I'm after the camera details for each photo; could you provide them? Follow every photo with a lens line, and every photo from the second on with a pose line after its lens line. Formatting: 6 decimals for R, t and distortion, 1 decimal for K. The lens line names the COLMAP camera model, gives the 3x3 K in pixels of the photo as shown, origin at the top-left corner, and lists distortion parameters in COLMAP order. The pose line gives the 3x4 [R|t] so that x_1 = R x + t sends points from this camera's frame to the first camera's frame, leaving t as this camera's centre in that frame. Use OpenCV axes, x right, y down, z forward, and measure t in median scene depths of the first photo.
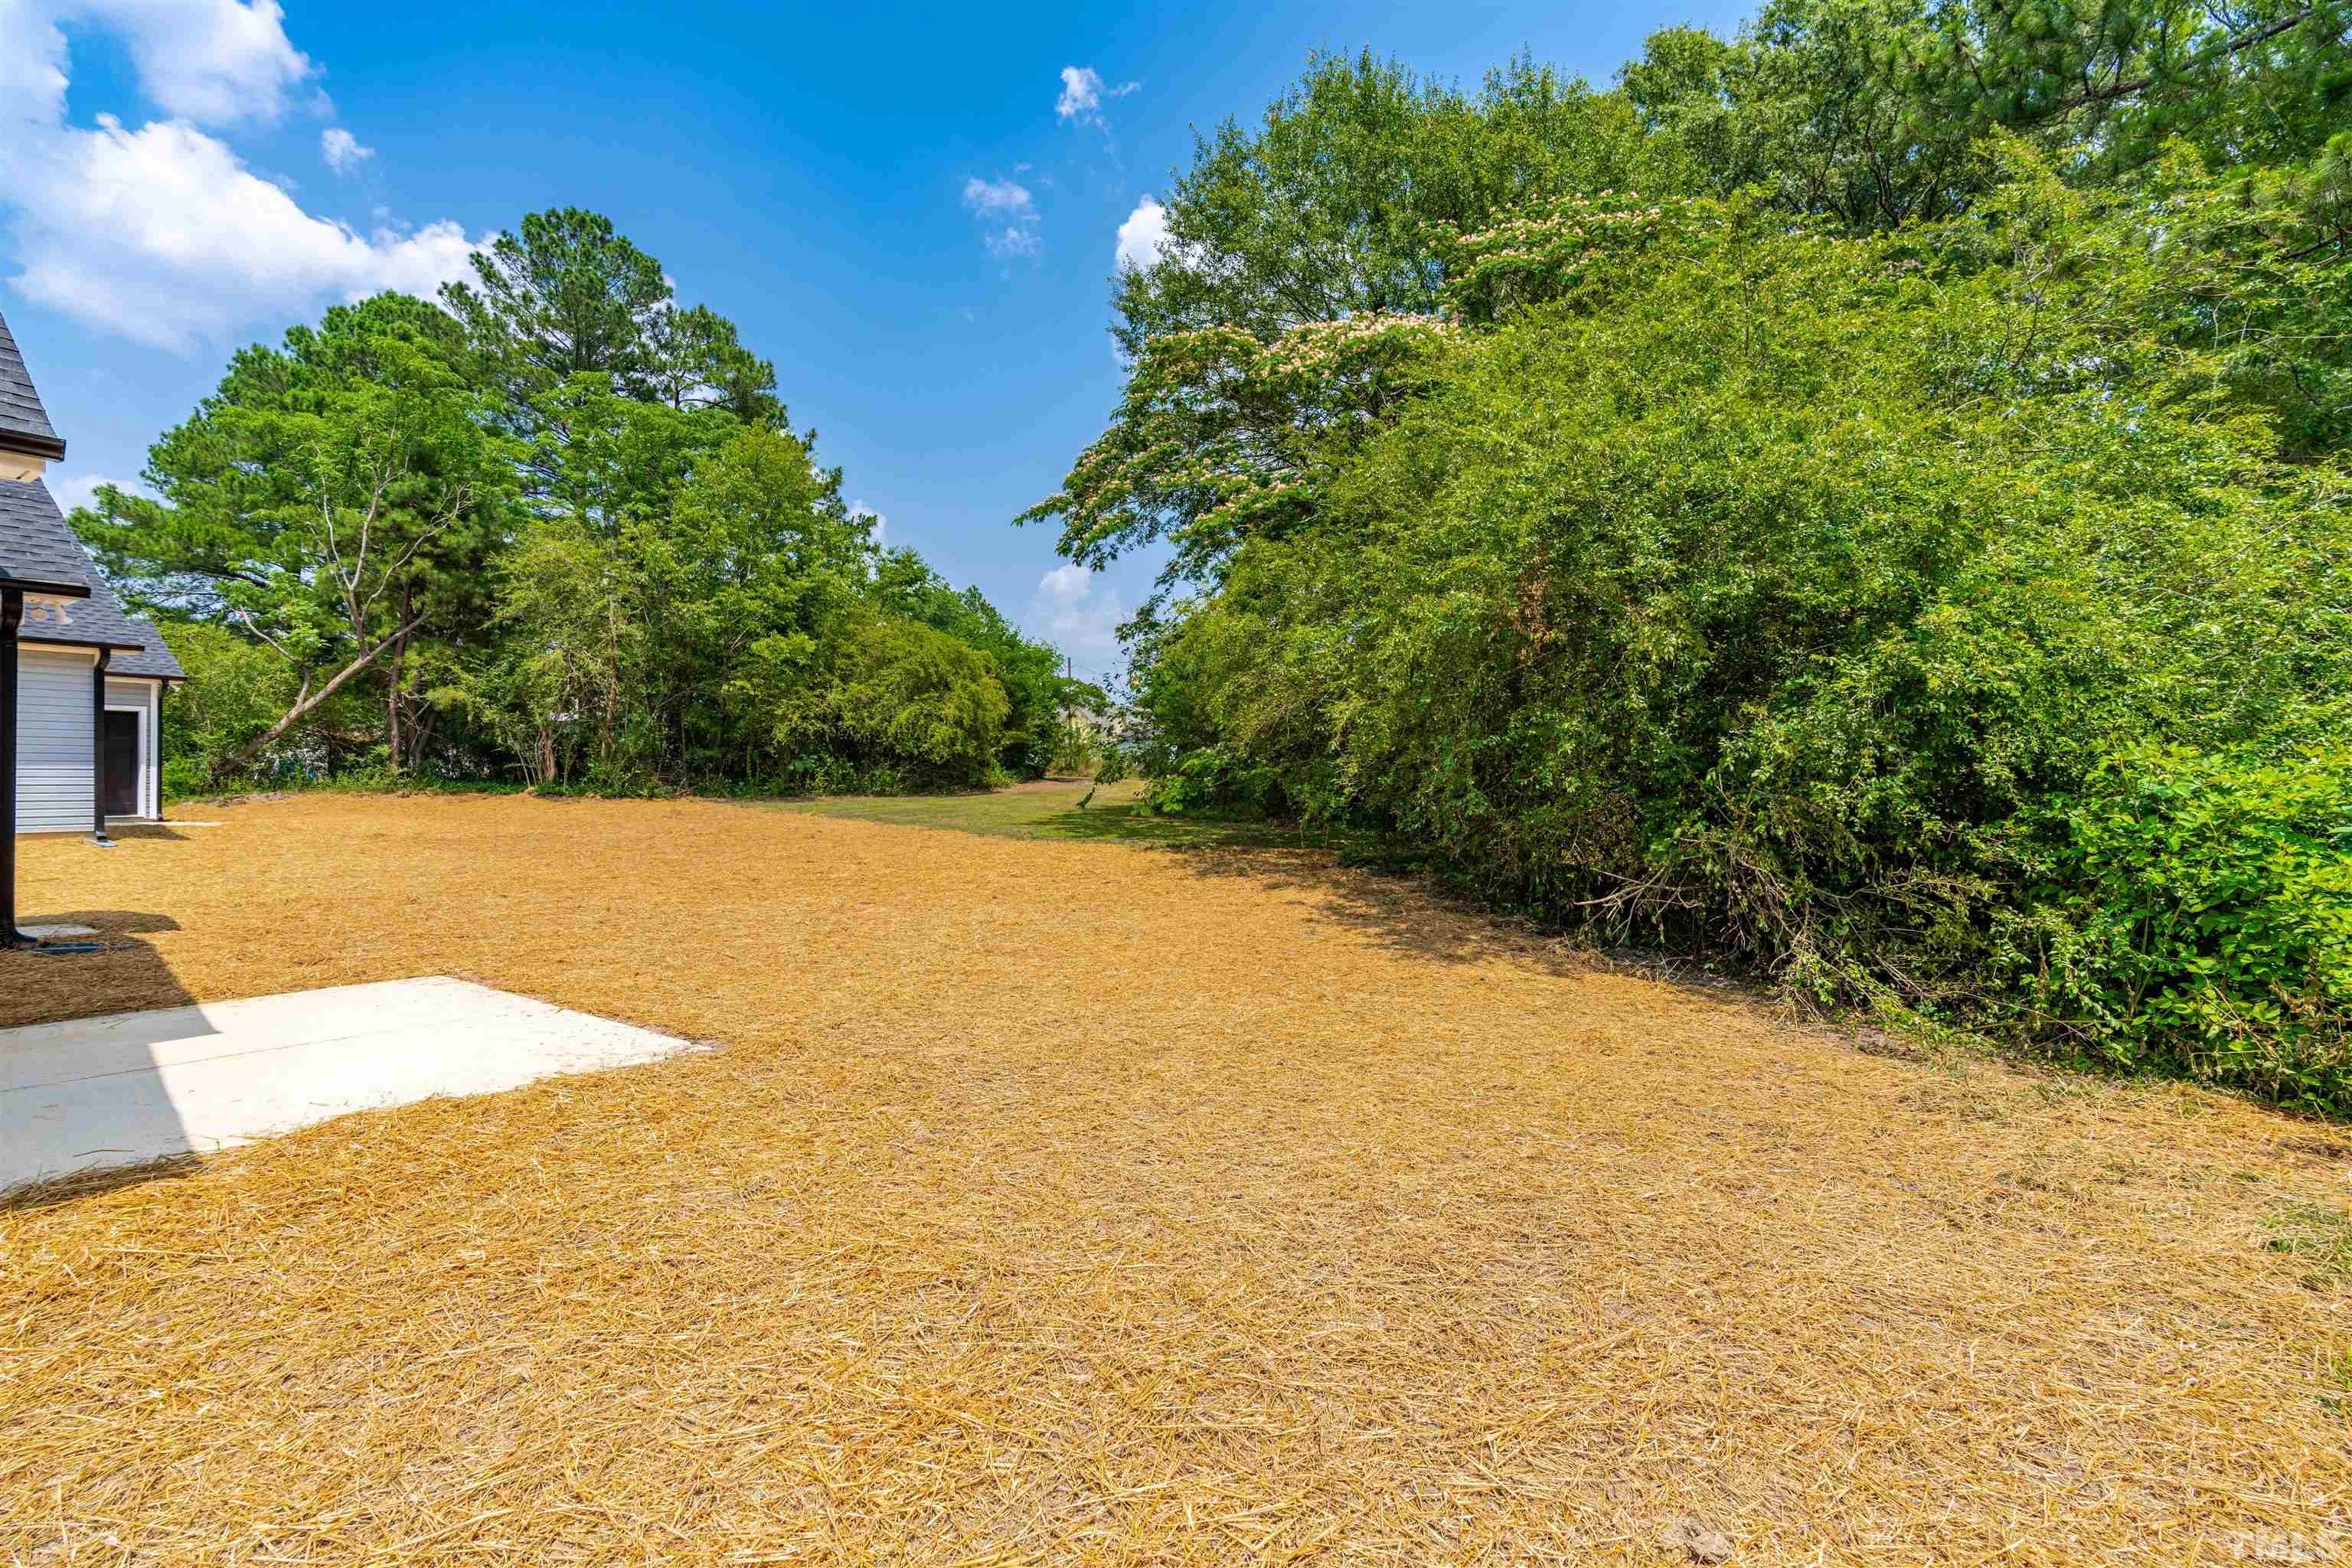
lens RADIAL K [[1074.6, 0, 1179.6], [0, 1074.6, 782.1], [0, 0, 1]] dist [-0.000545, -0.000185]
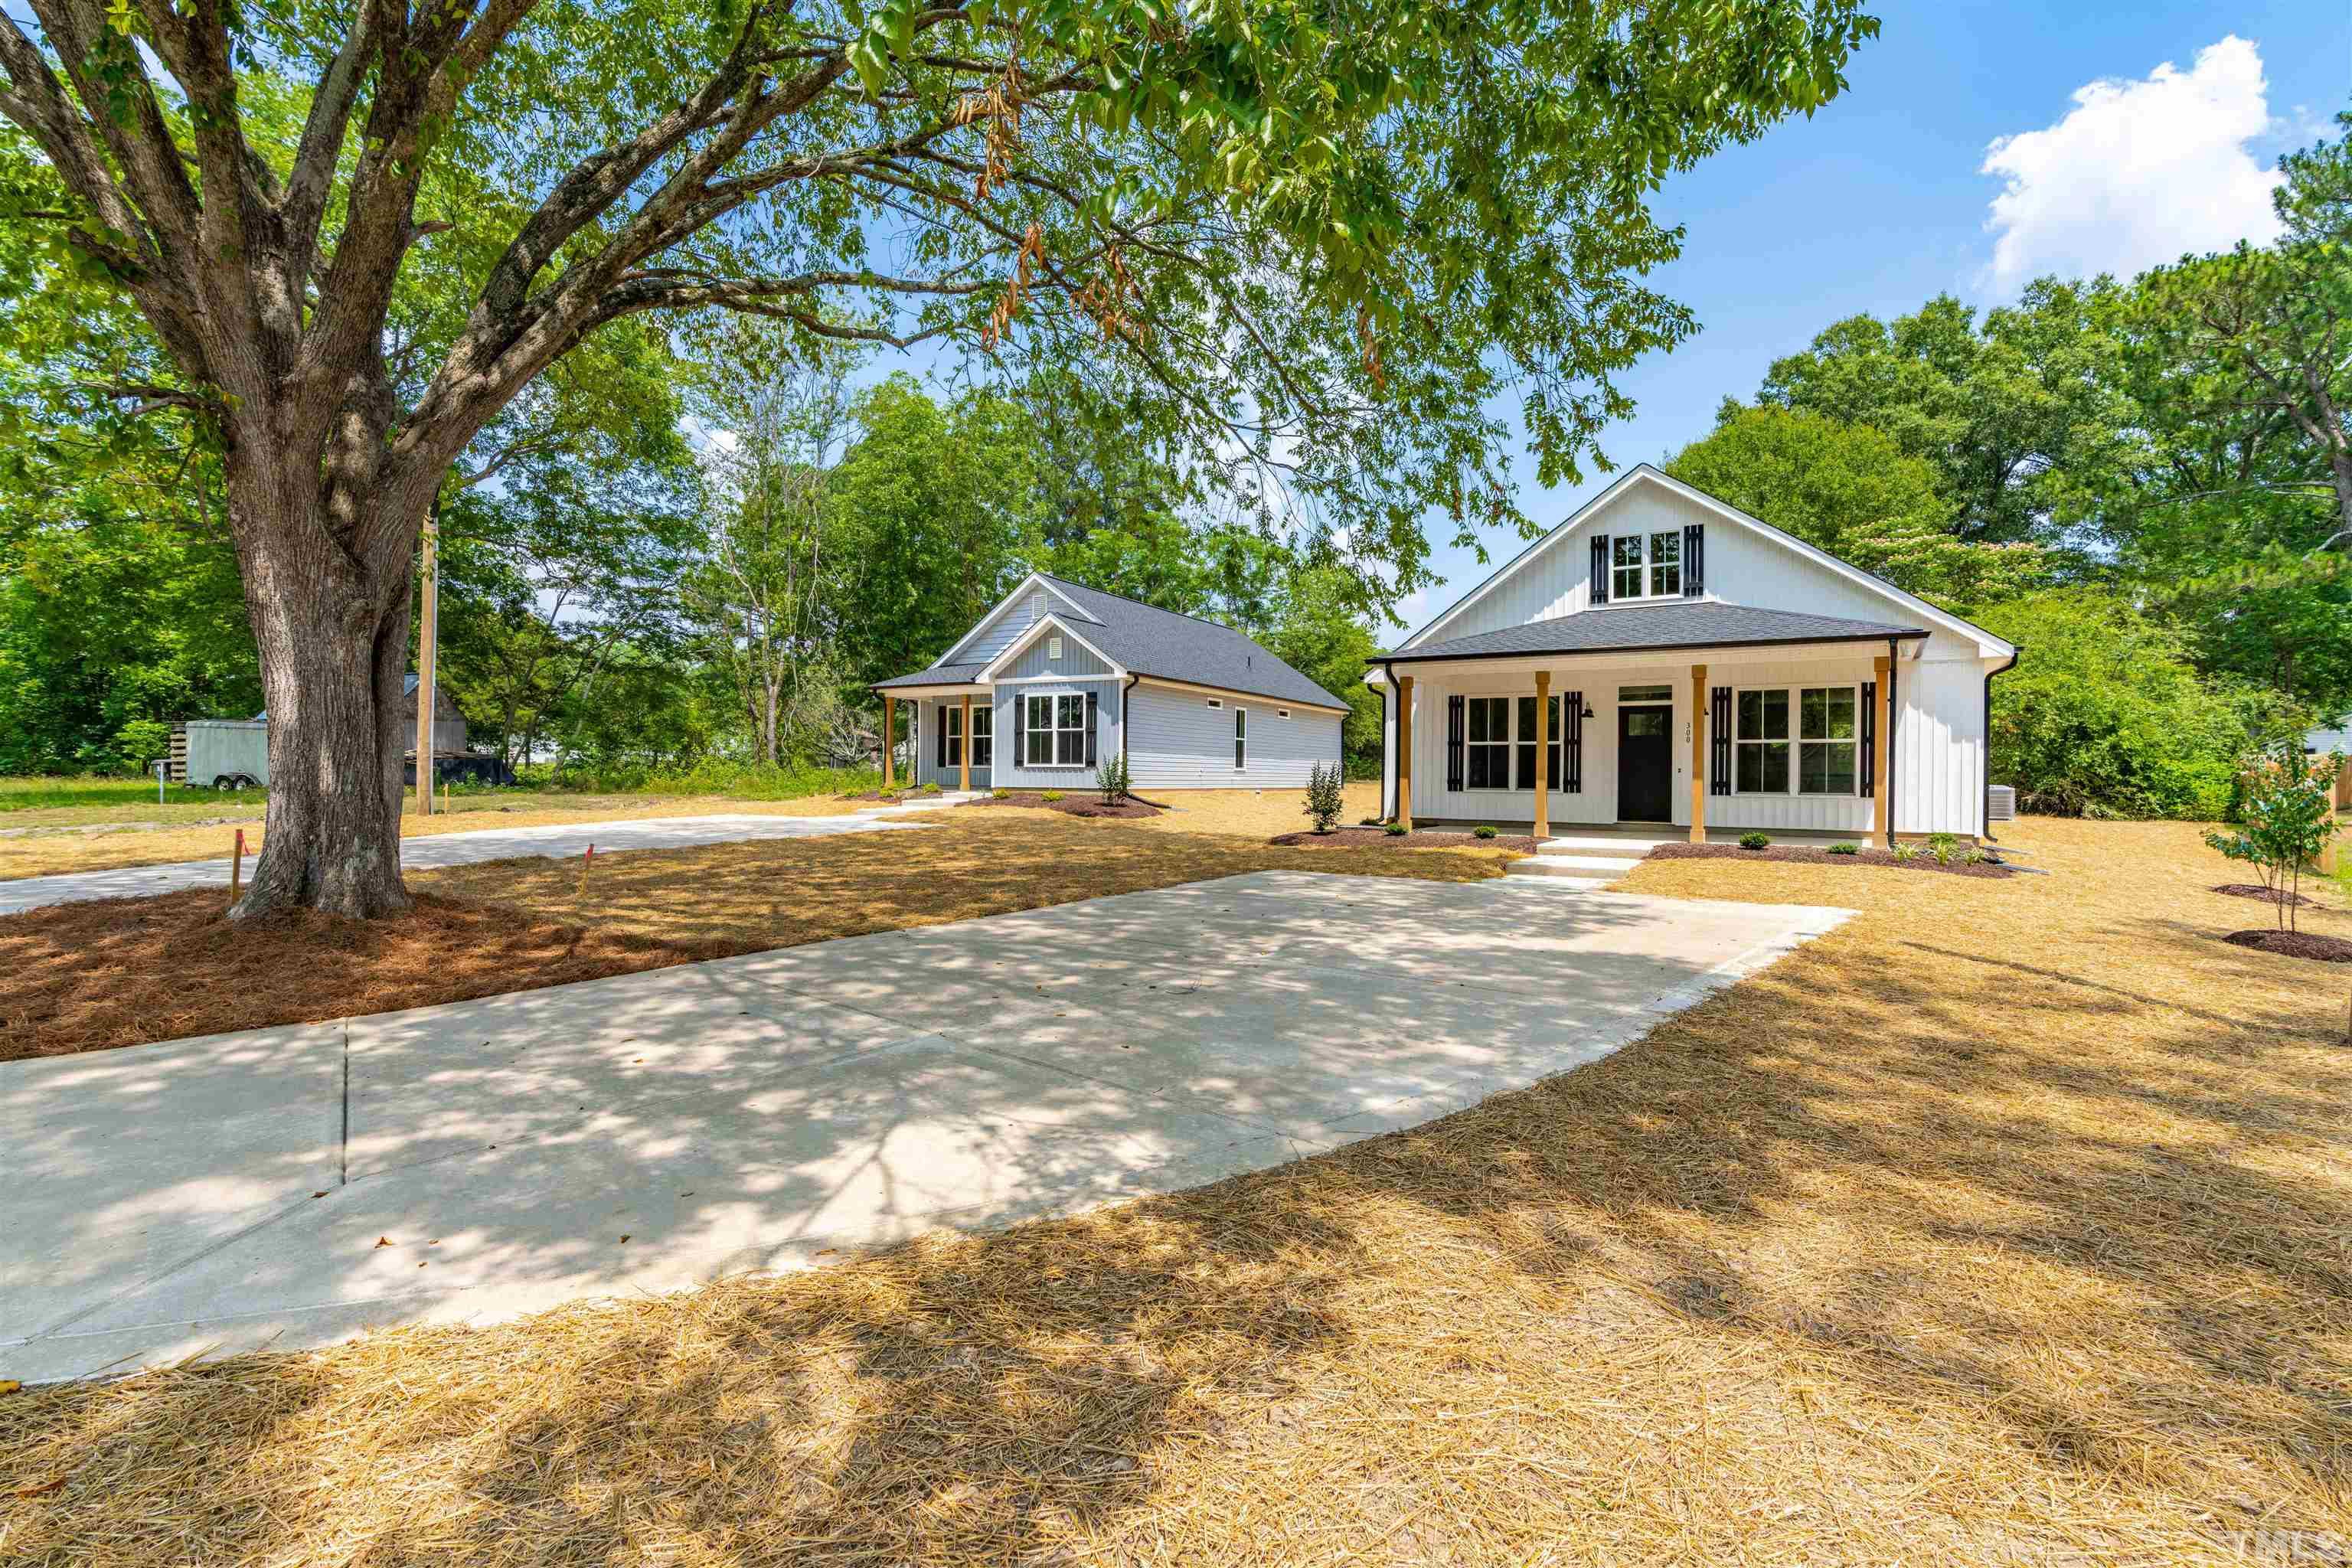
lens RADIAL K [[1074.6, 0, 1189.1], [0, 1074.6, 773.6], [0, 0, 1]] dist [-0.000545, -0.000185]
pose [[0.999992, -0.003378, 0.002191, -3.442019], [0.003366, 0.999978, 0.005643, -0.012921], [-0.002210, -0.005635, 0.999982, -3.747322]]
